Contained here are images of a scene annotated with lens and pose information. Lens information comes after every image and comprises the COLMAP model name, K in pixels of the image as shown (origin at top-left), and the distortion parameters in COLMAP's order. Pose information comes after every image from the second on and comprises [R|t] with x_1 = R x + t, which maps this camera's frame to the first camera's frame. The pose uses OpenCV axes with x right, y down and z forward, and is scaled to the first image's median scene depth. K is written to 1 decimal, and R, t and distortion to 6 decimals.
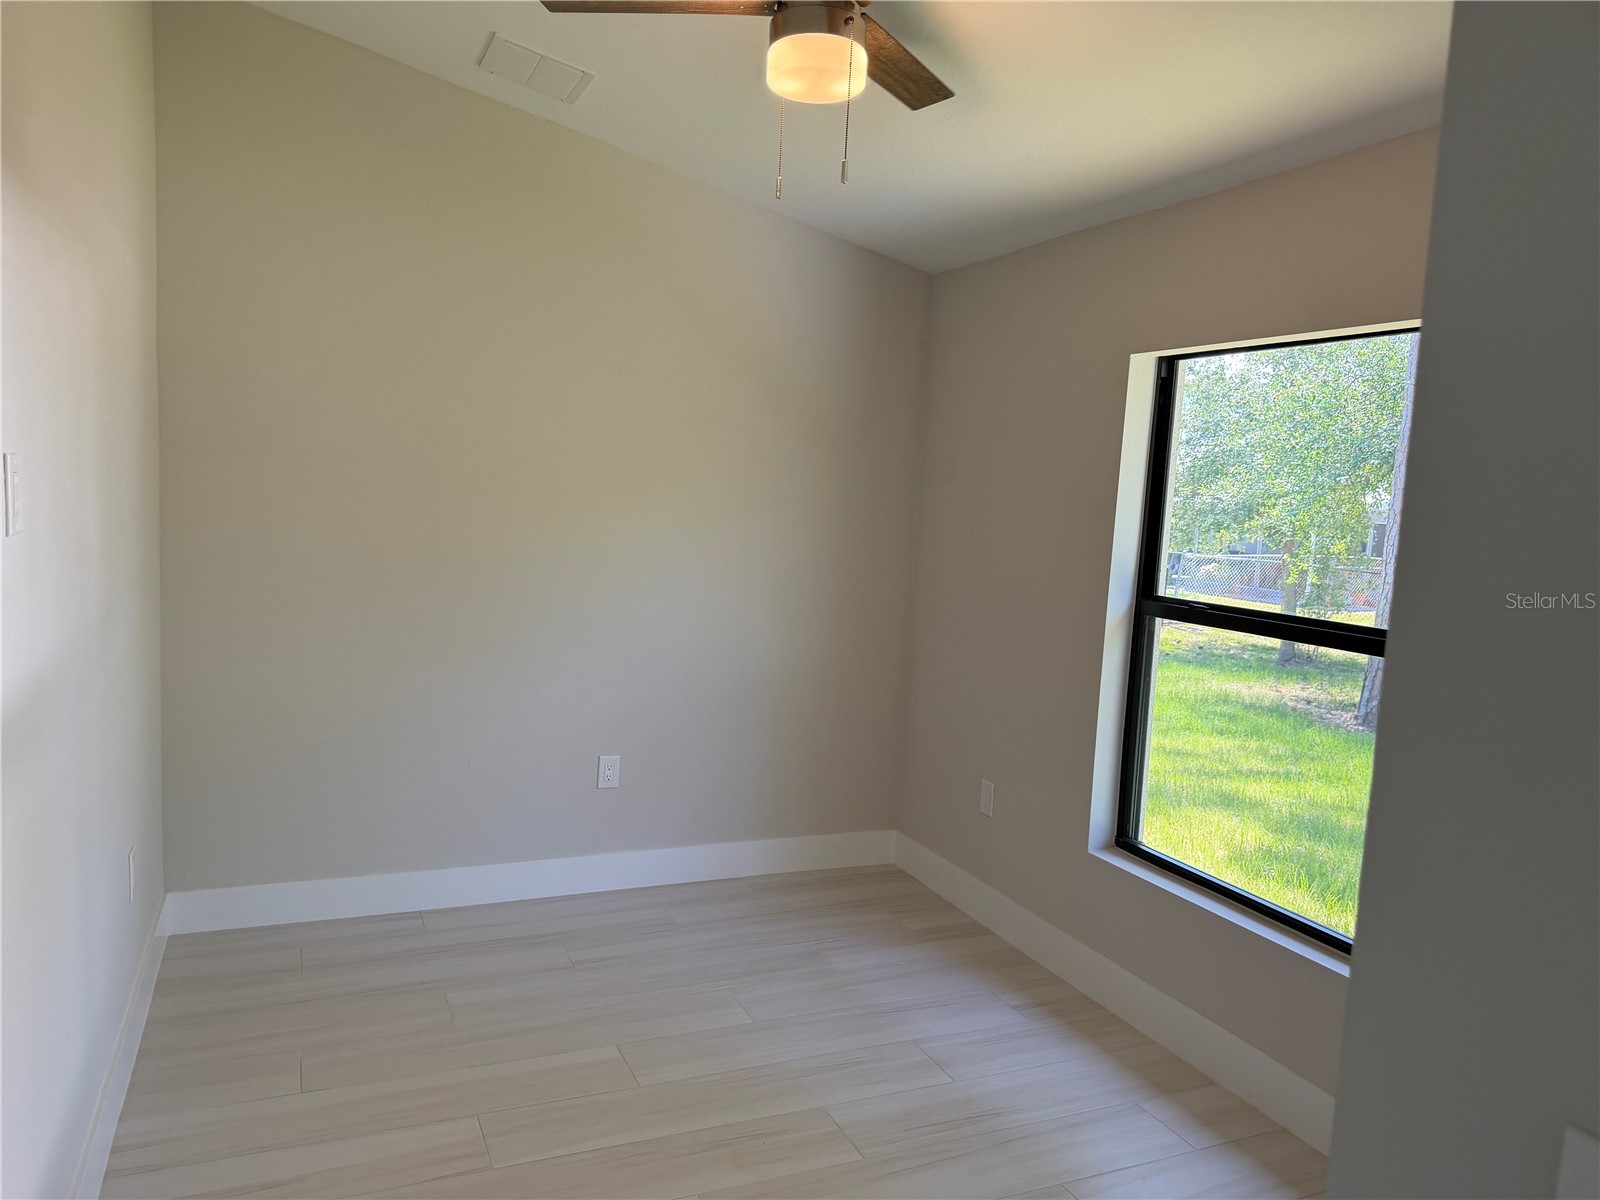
lens RADIAL K [[1118.2, 0, 784.0], [0, 1118.2, 606.2], [0, 0, 1]] dist [0.078318, -0.073557]
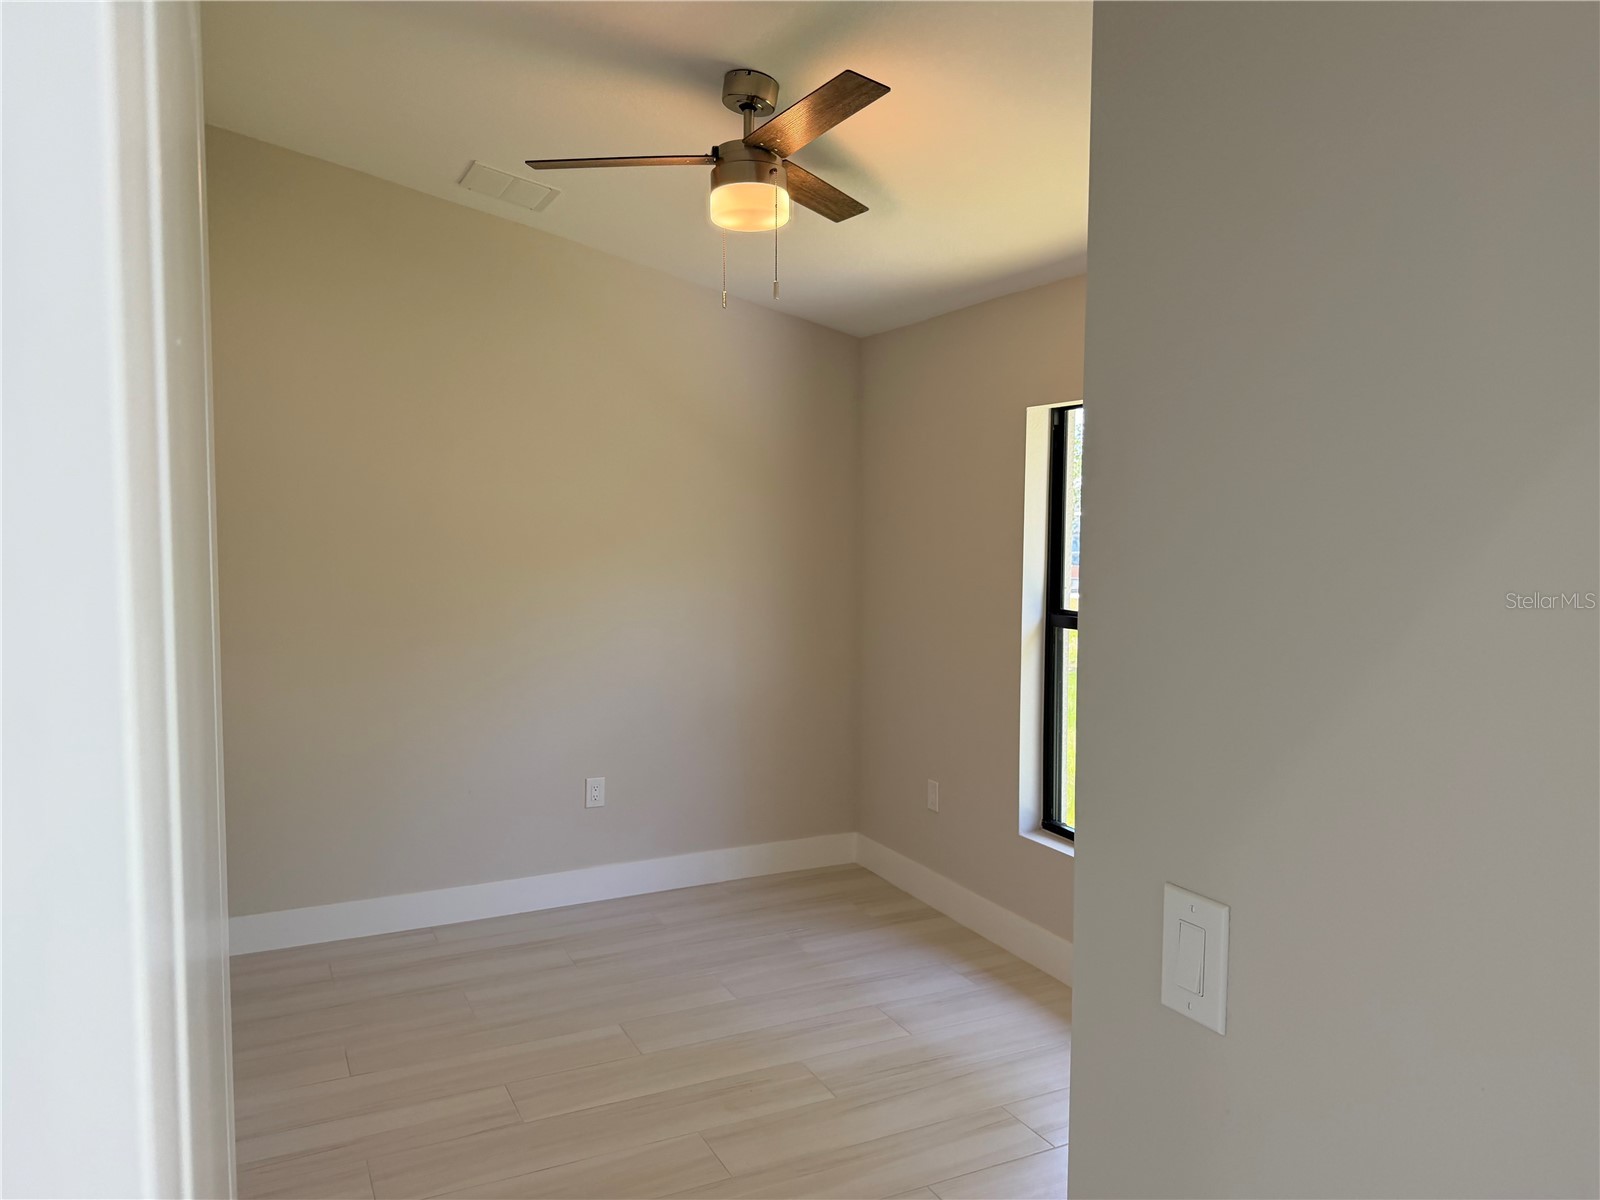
lens RADIAL K [[1118.2, 0, 784.0], [0, 1118.2, 606.2], [0, 0, 1]] dist [0.078318, -0.073557]
pose [[0.998042, -0.050702, 0.036628, -0.000911], [0.051635, 0.998354, -0.024975, 0.000921], [-0.035302, 0.026817, 0.999017, -0.154007]]
